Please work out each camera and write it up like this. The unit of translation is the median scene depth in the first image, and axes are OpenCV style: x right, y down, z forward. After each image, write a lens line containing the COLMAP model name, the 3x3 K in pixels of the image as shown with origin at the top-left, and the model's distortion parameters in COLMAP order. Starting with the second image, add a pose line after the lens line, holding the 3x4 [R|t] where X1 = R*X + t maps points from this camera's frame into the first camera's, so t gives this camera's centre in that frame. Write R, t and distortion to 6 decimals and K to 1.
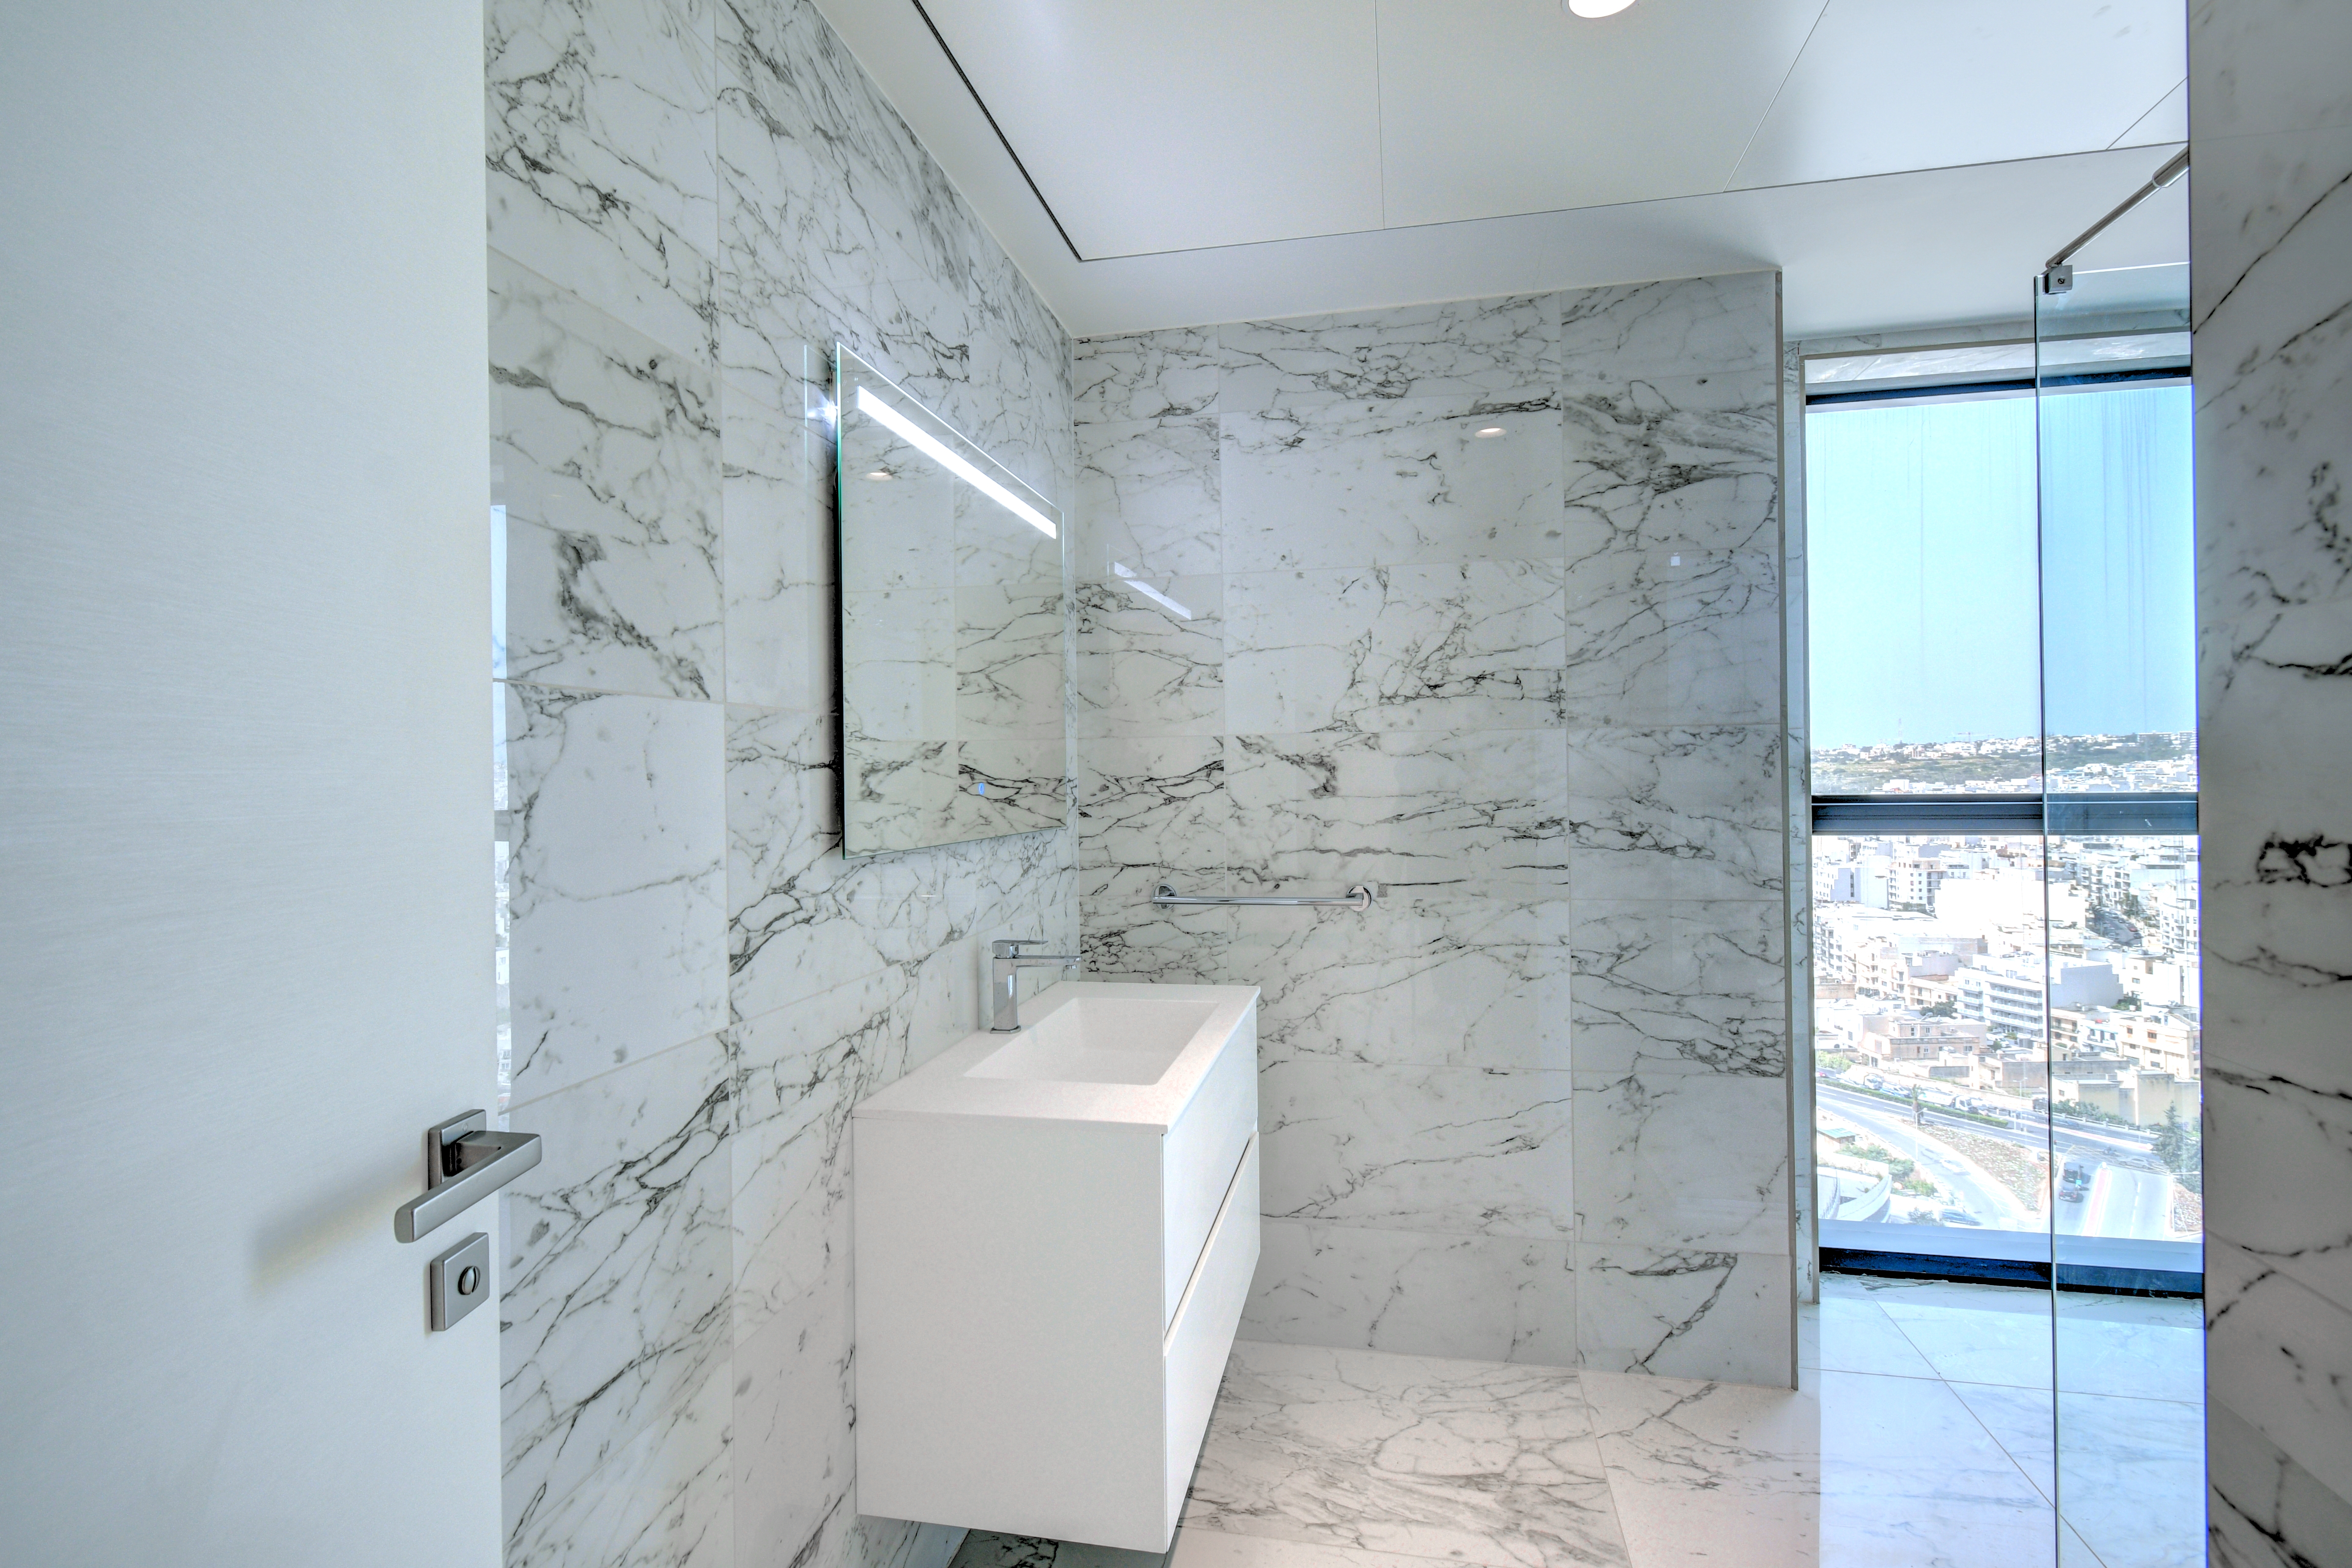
lens RADIAL K [[1123.9, 0, 1178.6], [0, 1123.9, 773.5], [0, 0, 1]] dist [0.002675, -0.000106]
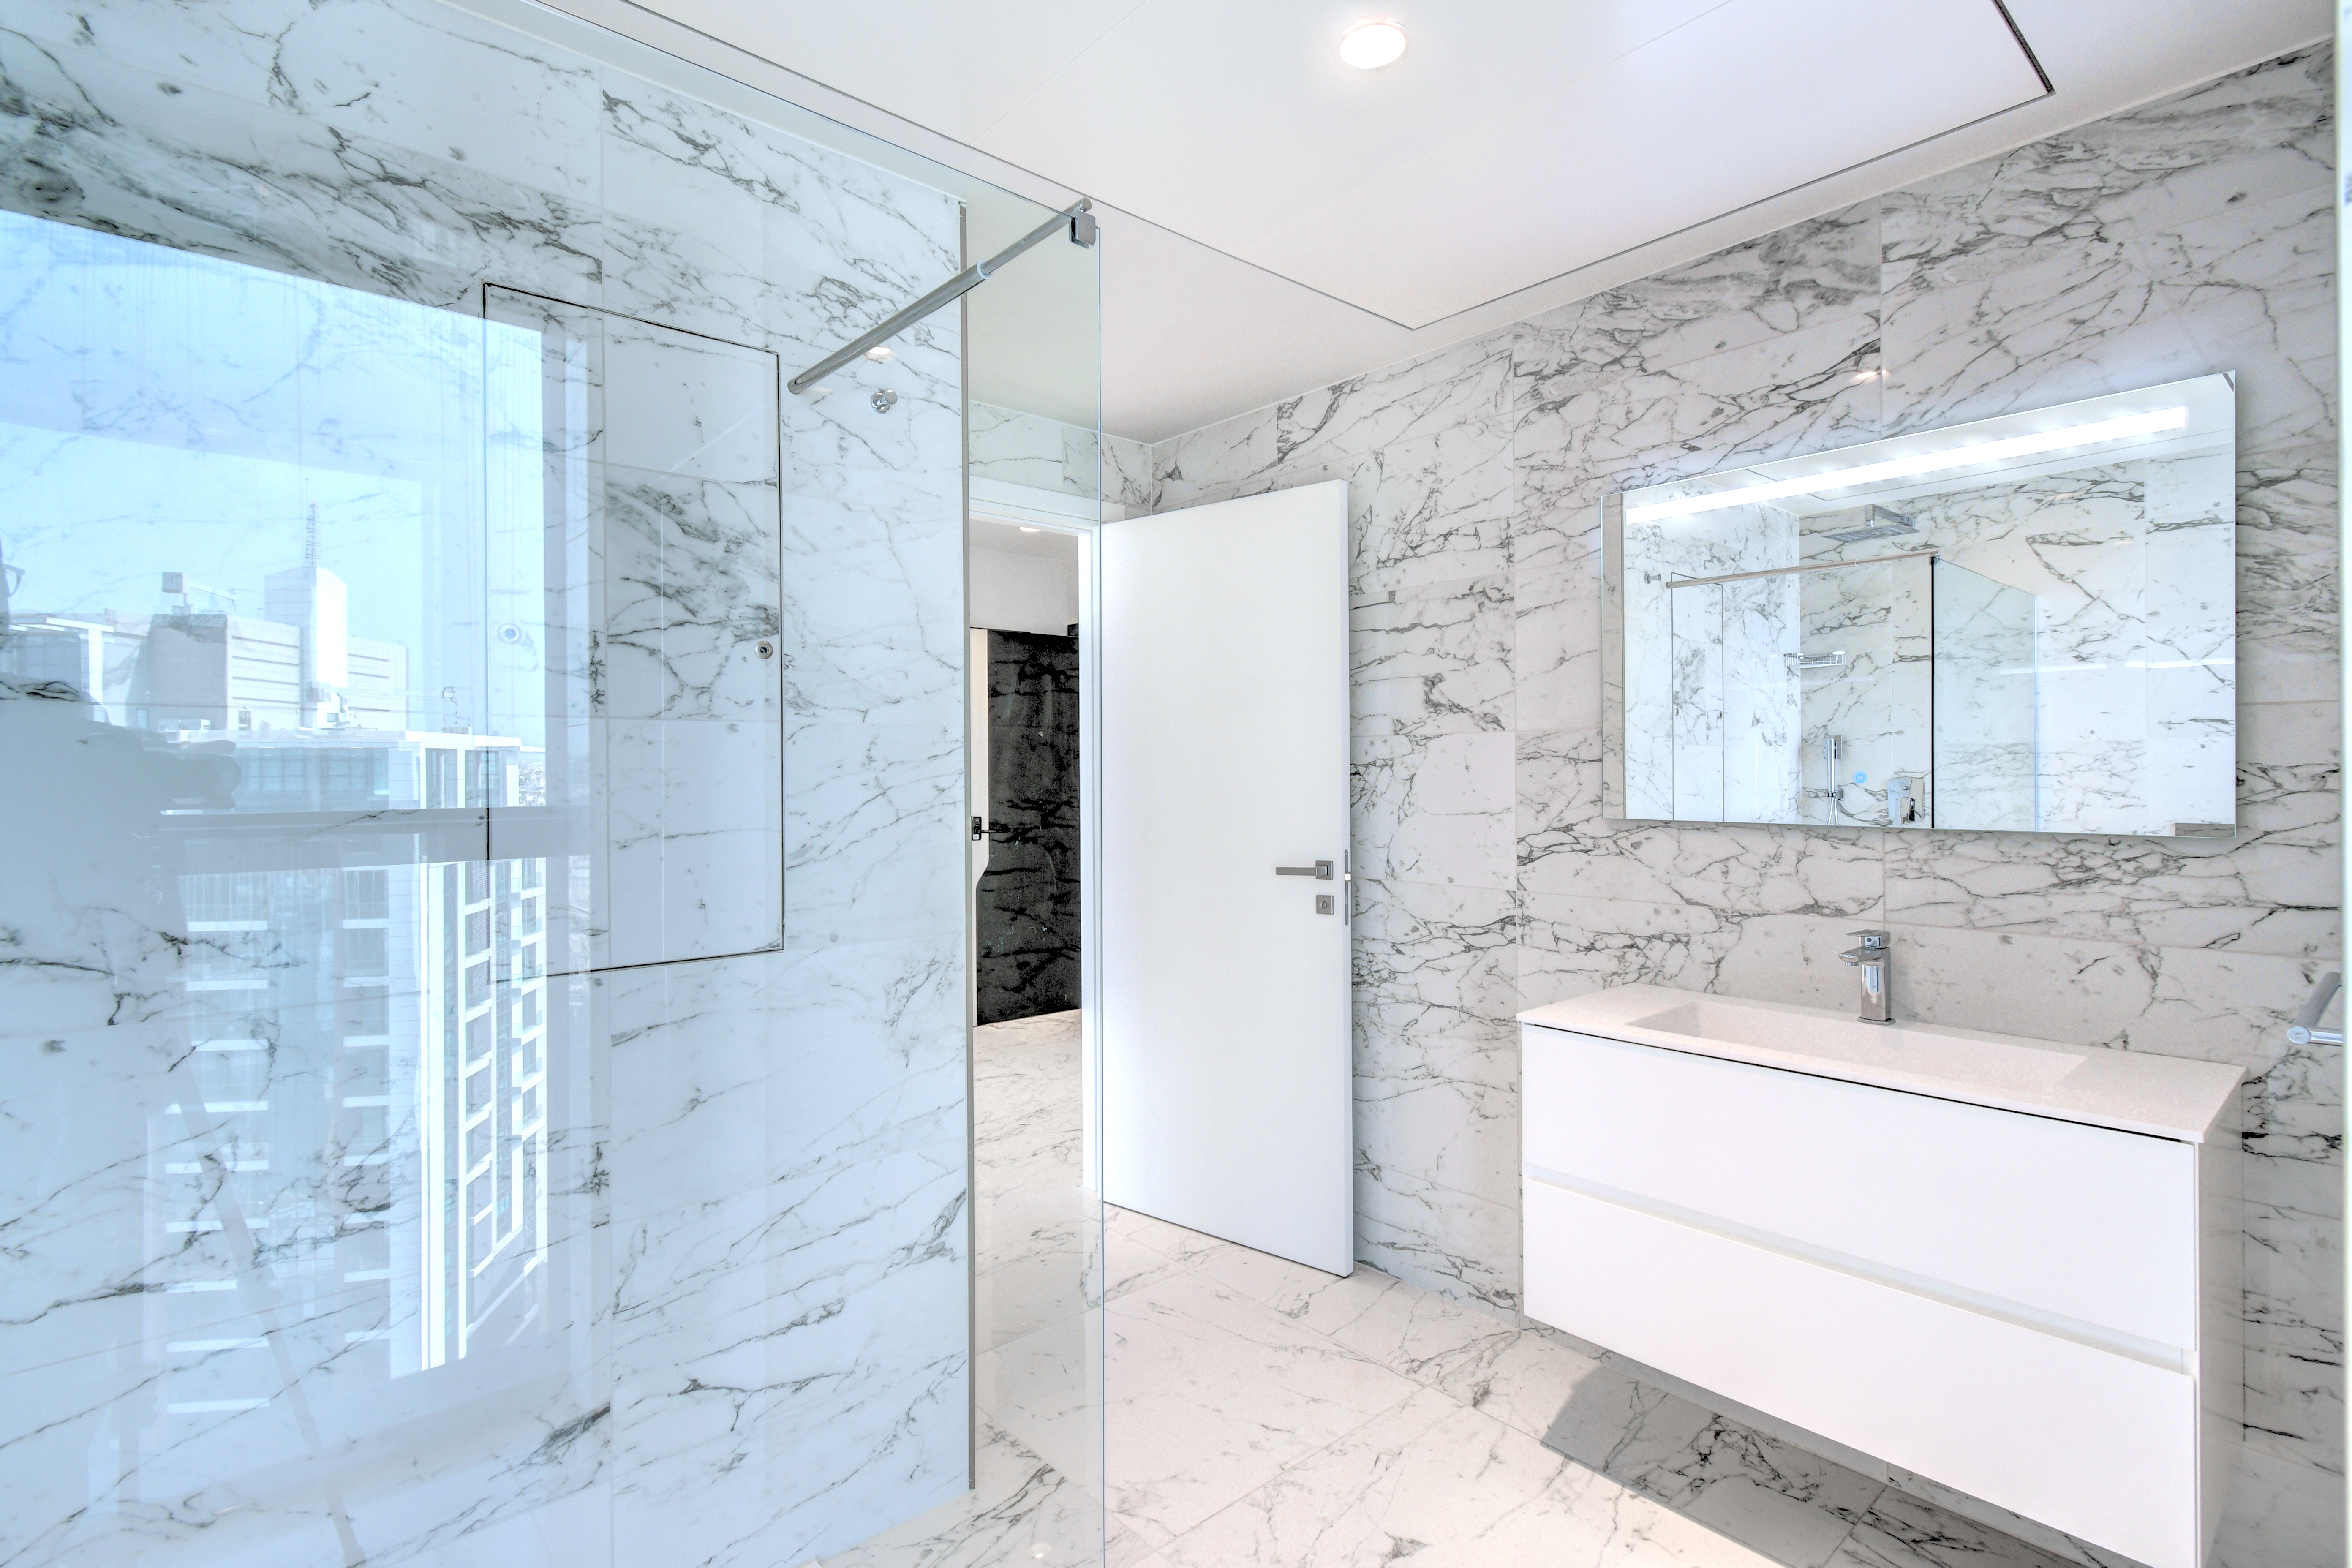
lens RADIAL K [[1136.5, 0, 1175.4], [0, 1136.5, 771.9], [0, 0, 1]] dist [0.000571, -0.000585]
pose [[-0.606512, 0.017518, -0.794881, 1.620000], [0.016086, 0.999823, 0.009760, -0.018769], [0.794911, -0.006867, -0.606687, 1.779662]]
